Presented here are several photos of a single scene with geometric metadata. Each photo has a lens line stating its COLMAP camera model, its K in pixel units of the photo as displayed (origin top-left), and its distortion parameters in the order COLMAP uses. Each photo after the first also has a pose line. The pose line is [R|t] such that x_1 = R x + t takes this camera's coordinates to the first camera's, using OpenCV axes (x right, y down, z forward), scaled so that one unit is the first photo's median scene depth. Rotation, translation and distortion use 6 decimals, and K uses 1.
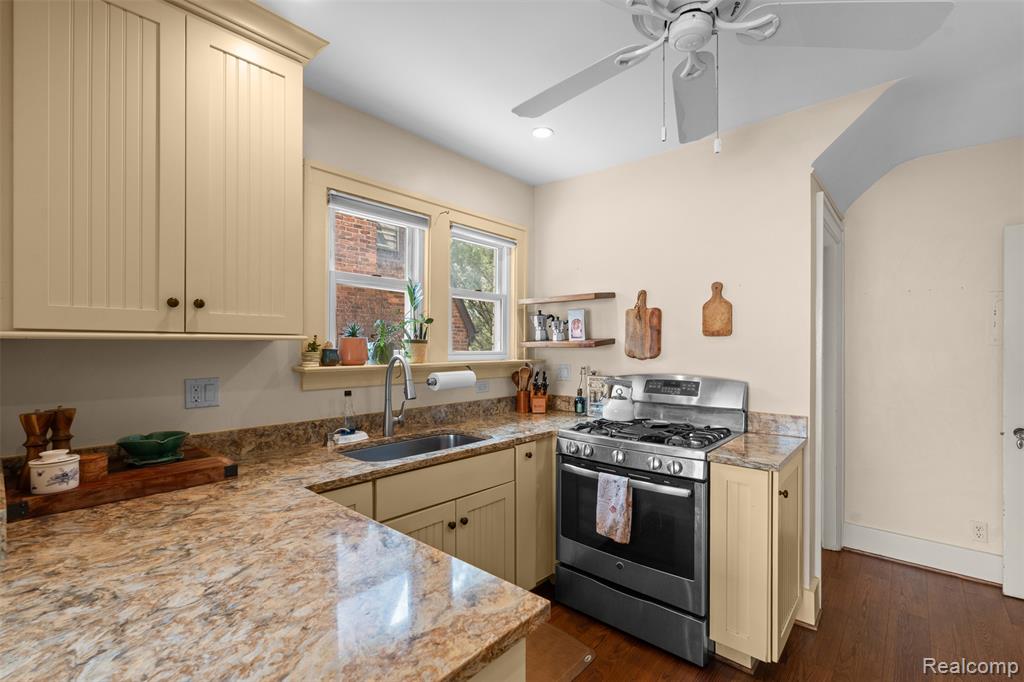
lens RADIAL K [[453.6, 0, 513.5], [0, 453.6, 347.8], [0, 0, 1]] dist [-0.007172, 0.002069]
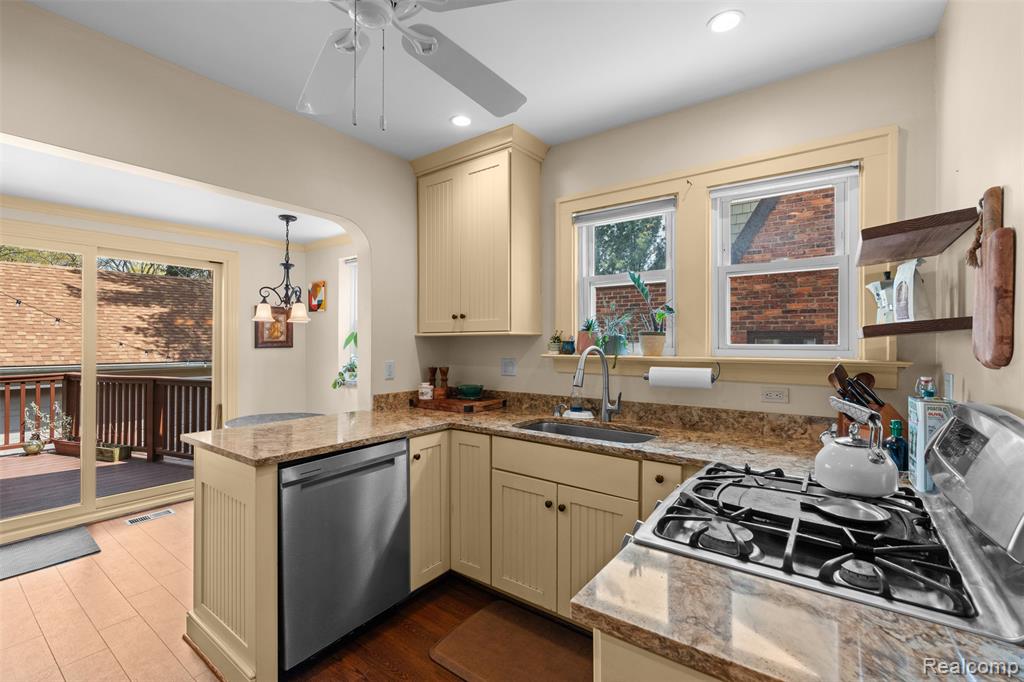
lens RADIAL K [[453.6, 0, 513.9], [0, 453.6, 338.9], [0, 0, 1]] dist [-0.007172, 0.002069]
pose [[0.086208, -0.005649, -0.996261, 0.797851], [-0.003031, 0.999978, -0.005932, 0.005008], [0.996273, 0.003531, 0.086189, 0.704376]]
